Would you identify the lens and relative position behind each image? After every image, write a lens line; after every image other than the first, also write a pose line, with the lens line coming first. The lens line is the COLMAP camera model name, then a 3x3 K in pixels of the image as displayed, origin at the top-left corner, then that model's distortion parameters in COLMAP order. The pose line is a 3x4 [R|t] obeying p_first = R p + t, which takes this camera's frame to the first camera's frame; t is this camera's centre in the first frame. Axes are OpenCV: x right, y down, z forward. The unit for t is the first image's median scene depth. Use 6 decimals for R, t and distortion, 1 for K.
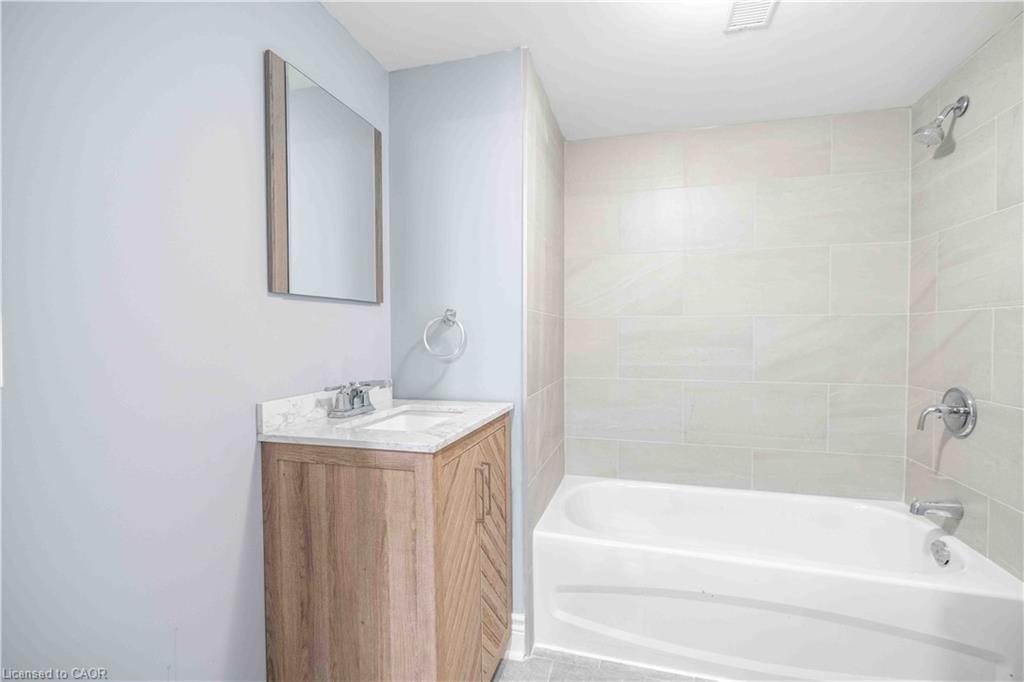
lens RADIAL K [[465.7, 0, 510.4], [0, 465.7, 339.6], [0, 0, 1]] dist [-0.001474, -0.000208]
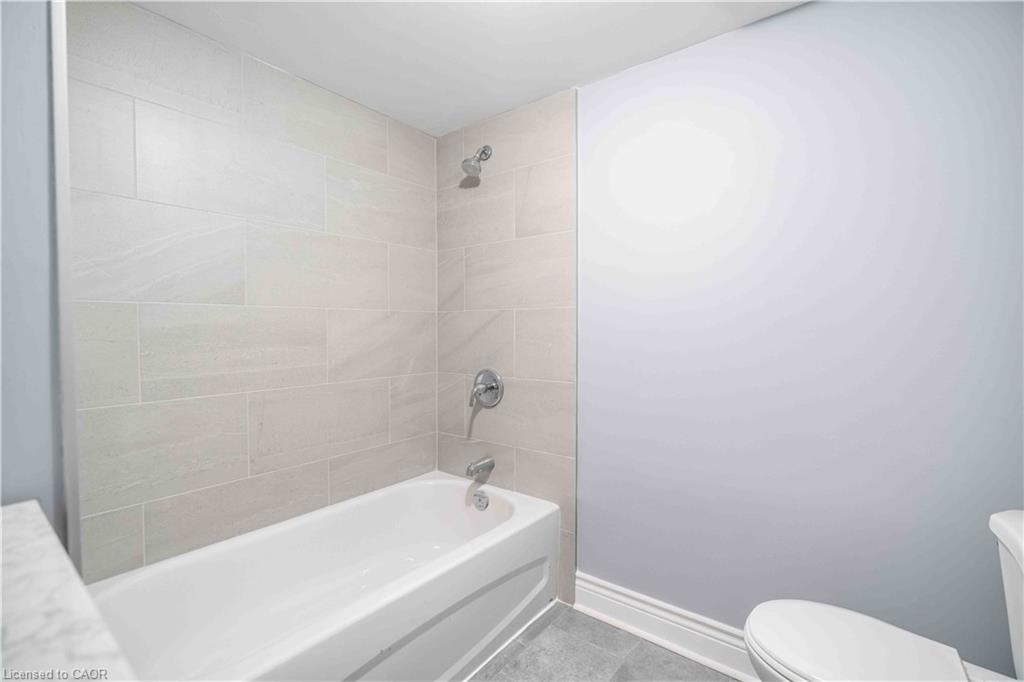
lens RADIAL K [[465.7, 0, 511.2], [0, 465.7, 337.6], [0, 0, 1]] dist [-0.001474, -0.000208]
pose [[0.367203, -0.019672, 0.929933, -0.204965], [0.019566, 0.999718, 0.013422, -0.001652], [-0.929935, 0.013266, 0.367484, 0.421284]]
